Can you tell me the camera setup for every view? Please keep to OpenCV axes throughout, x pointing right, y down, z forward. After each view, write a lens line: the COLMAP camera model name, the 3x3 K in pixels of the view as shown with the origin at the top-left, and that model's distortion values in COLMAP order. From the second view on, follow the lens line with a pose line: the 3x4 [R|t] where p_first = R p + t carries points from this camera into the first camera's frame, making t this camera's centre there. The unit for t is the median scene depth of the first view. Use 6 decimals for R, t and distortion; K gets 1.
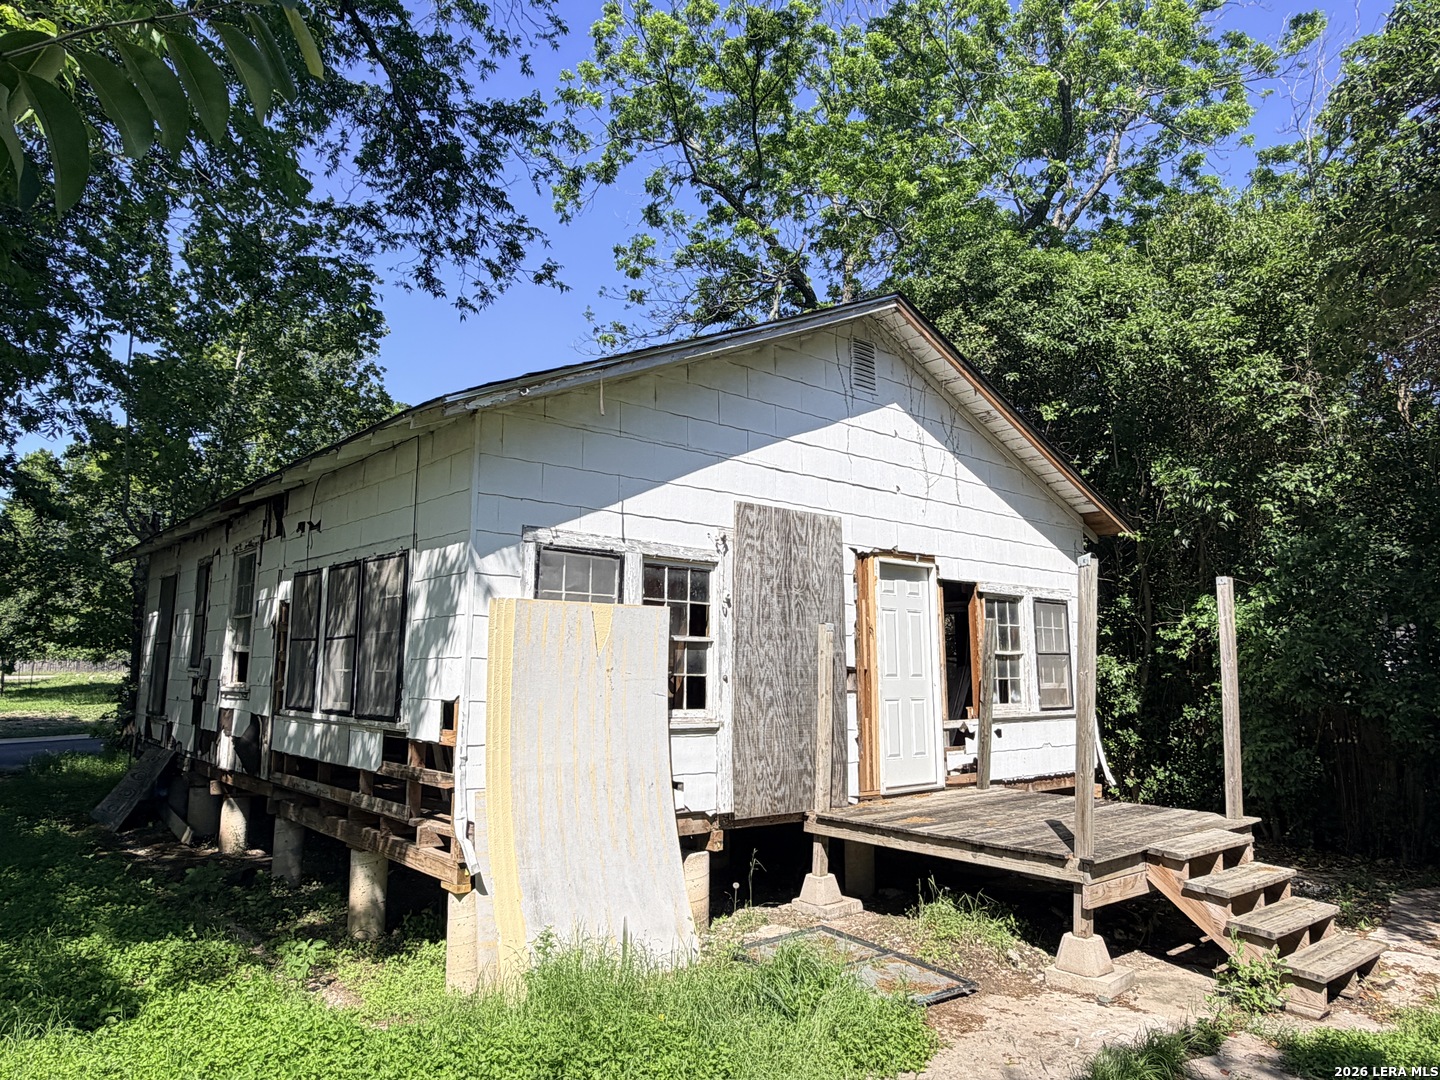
lens RADIAL K [[950.9, 0, 720.0], [0, 950.9, 540.0], [0, 0, 1]] dist [0.004180, 0.043734]
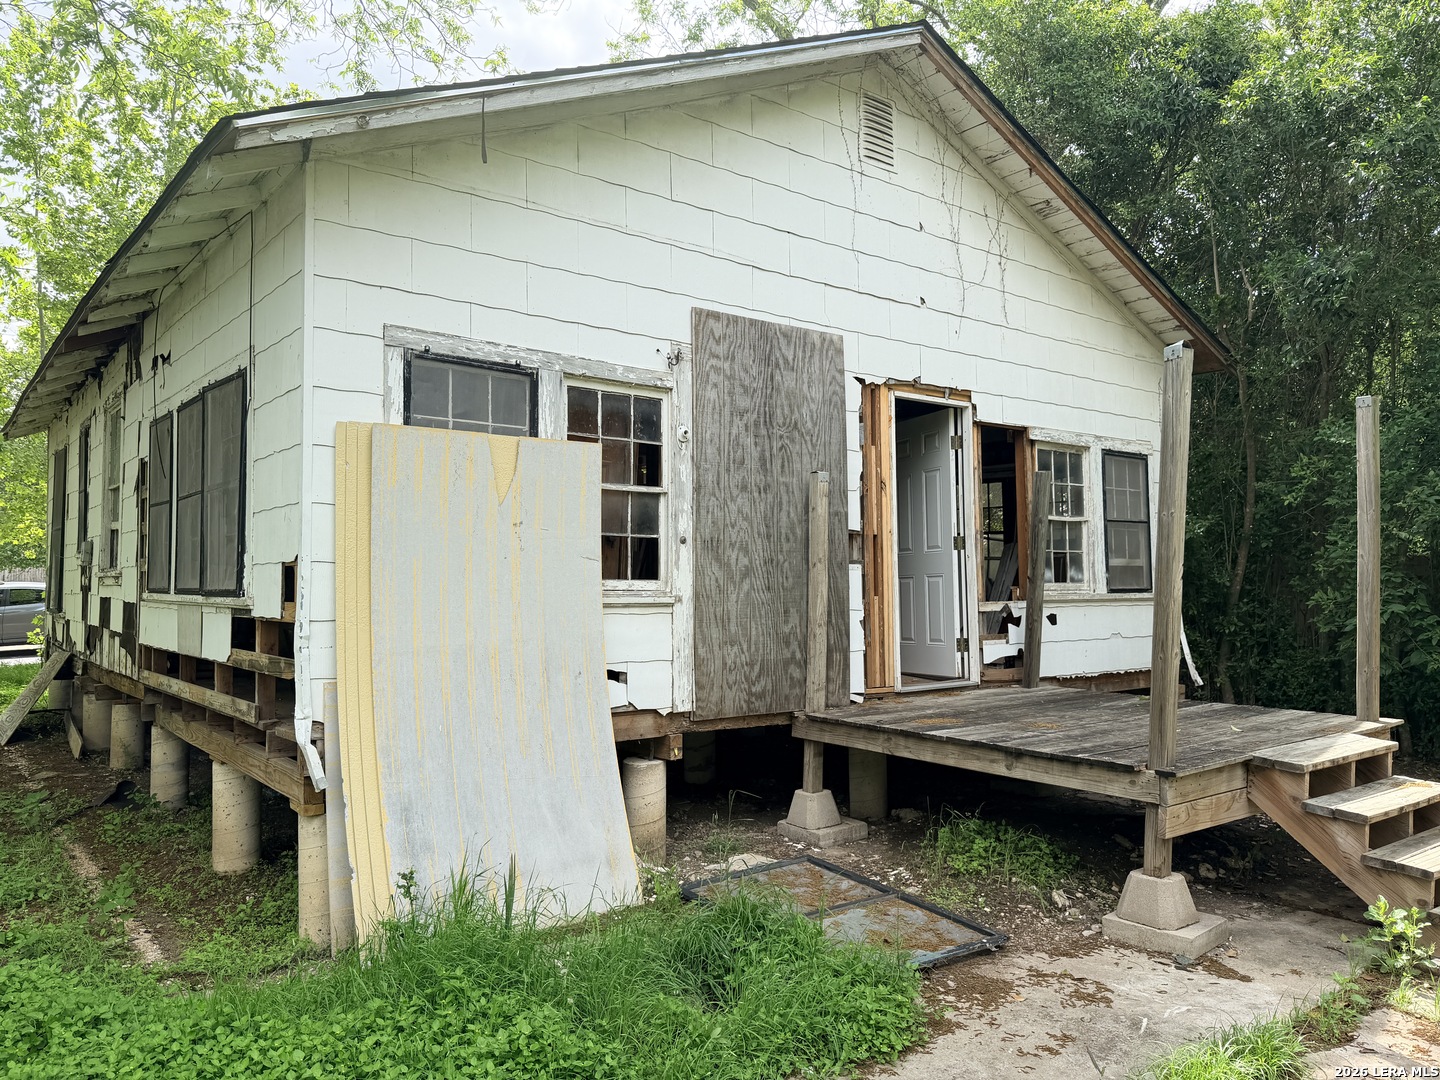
lens RADIAL K [[1006.1, 0, 720.0], [0, 1006.1, 540.0], [0, 0, 1]] dist [0.157512, -0.216511]
pose [[0.998846, -0.010971, -0.046750, 0.071174], [0.015223, 0.995681, 0.091586, 0.069022], [0.045543, -0.092192, 0.994699, 0.185994]]
